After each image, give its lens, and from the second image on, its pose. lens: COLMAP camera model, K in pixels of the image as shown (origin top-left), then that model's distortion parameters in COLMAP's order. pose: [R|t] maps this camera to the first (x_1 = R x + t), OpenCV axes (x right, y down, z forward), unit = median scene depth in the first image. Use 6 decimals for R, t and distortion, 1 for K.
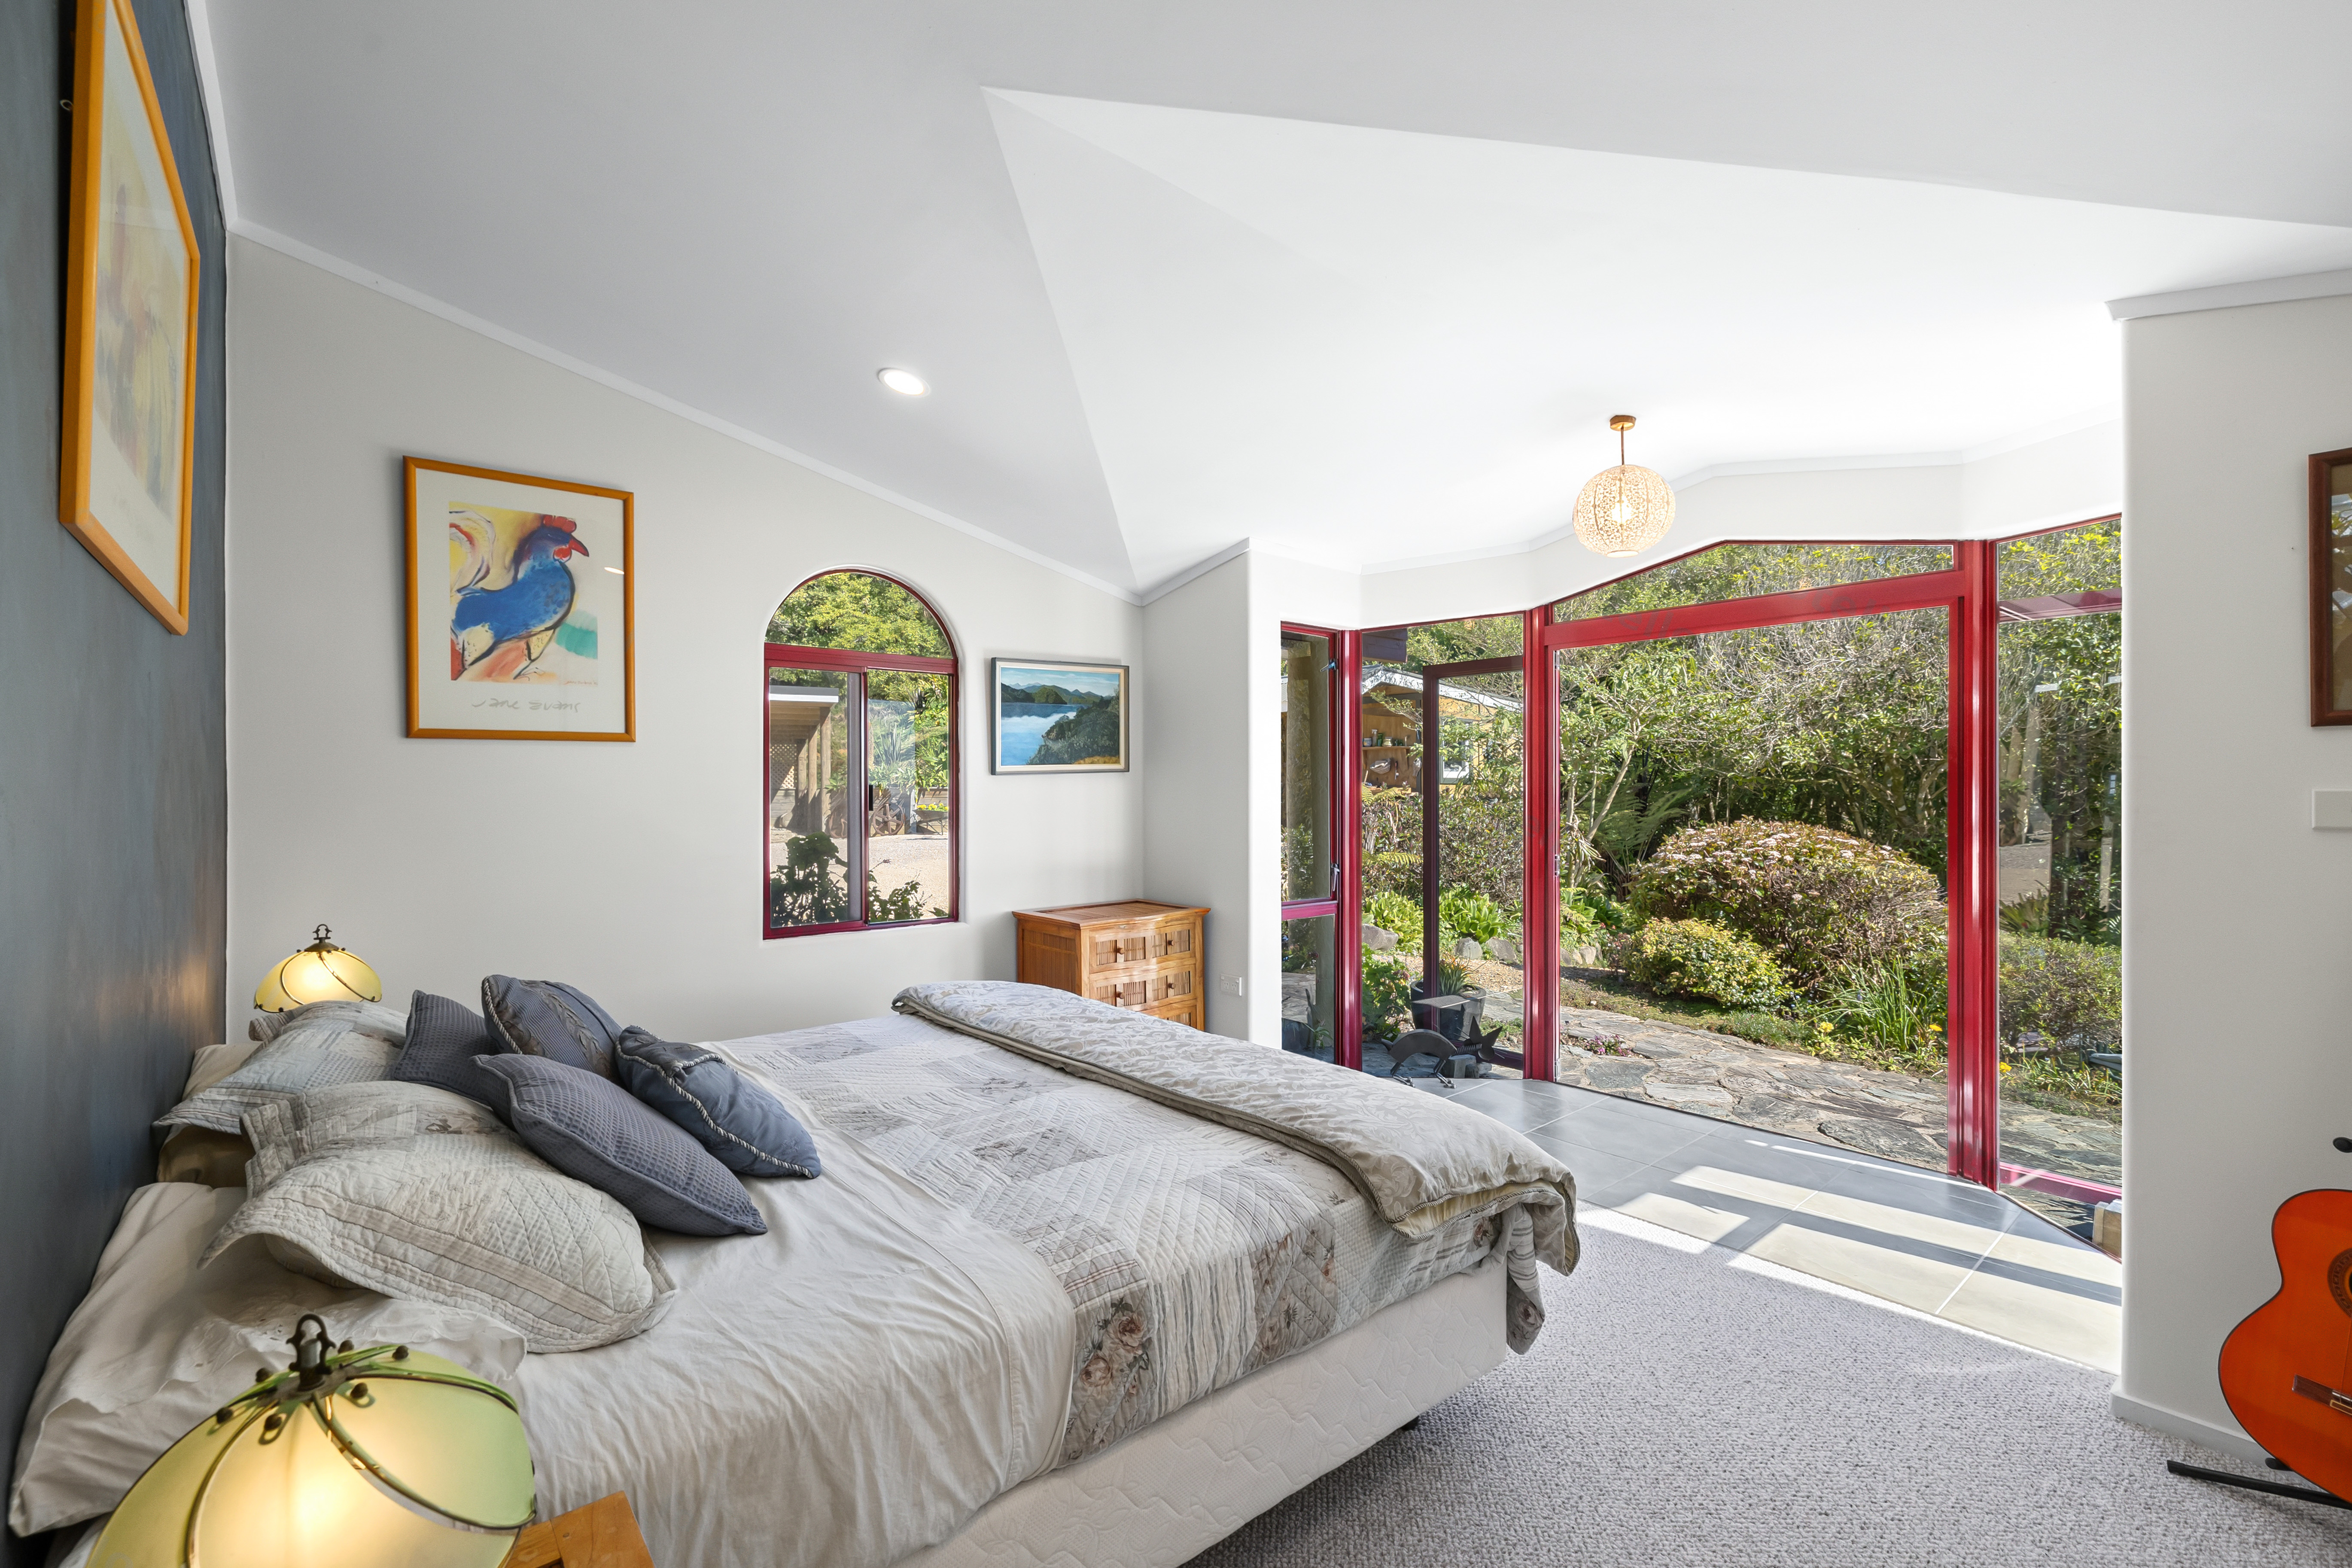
lens RADIAL K [[1023.7, 0, 1186.0], [0, 1023.7, 784.9], [0, 0, 1]] dist [0.001784, 0.000266]
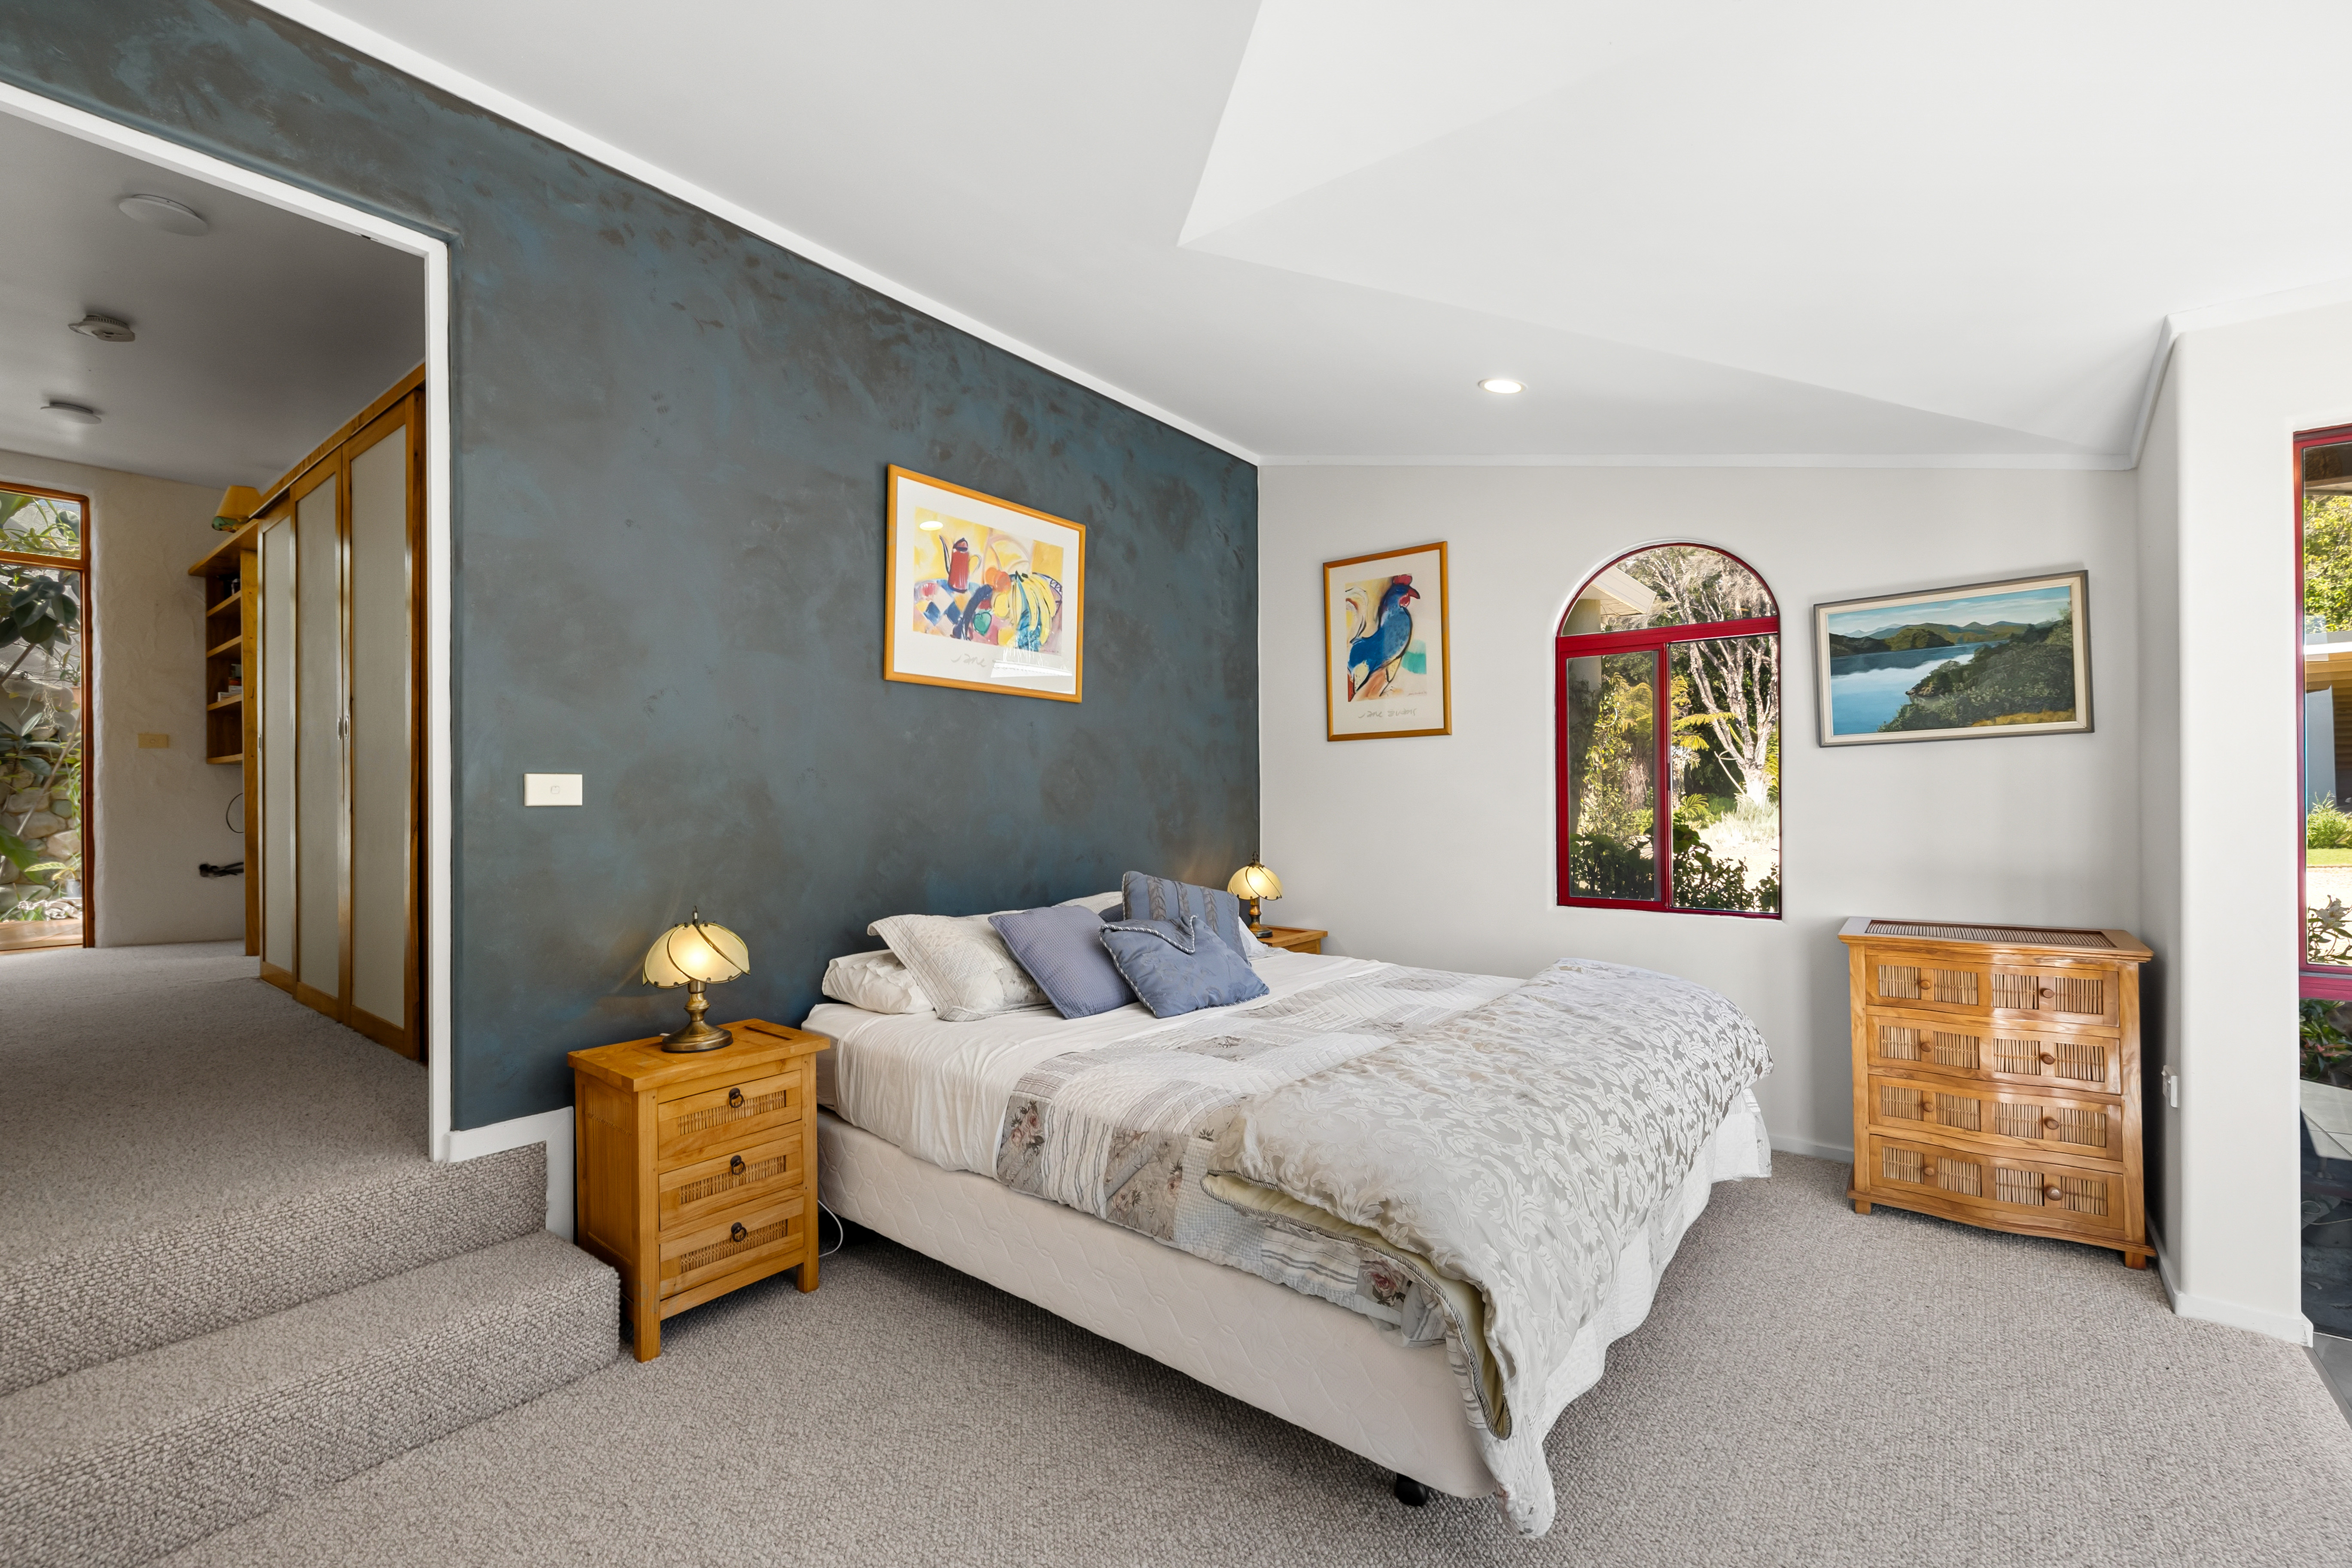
lens RADIAL K [[995.5, 0, 1162.5], [0, 995.5, 792.6], [0, 0, 1]] dist [-0.000522, -0.000004]
pose [[0.190107, -0.001080, -0.981763, 0.620152], [0.009584, 0.999954, 0.000755, 0.026206], [0.981717, -0.009552, 0.190108, 0.411098]]
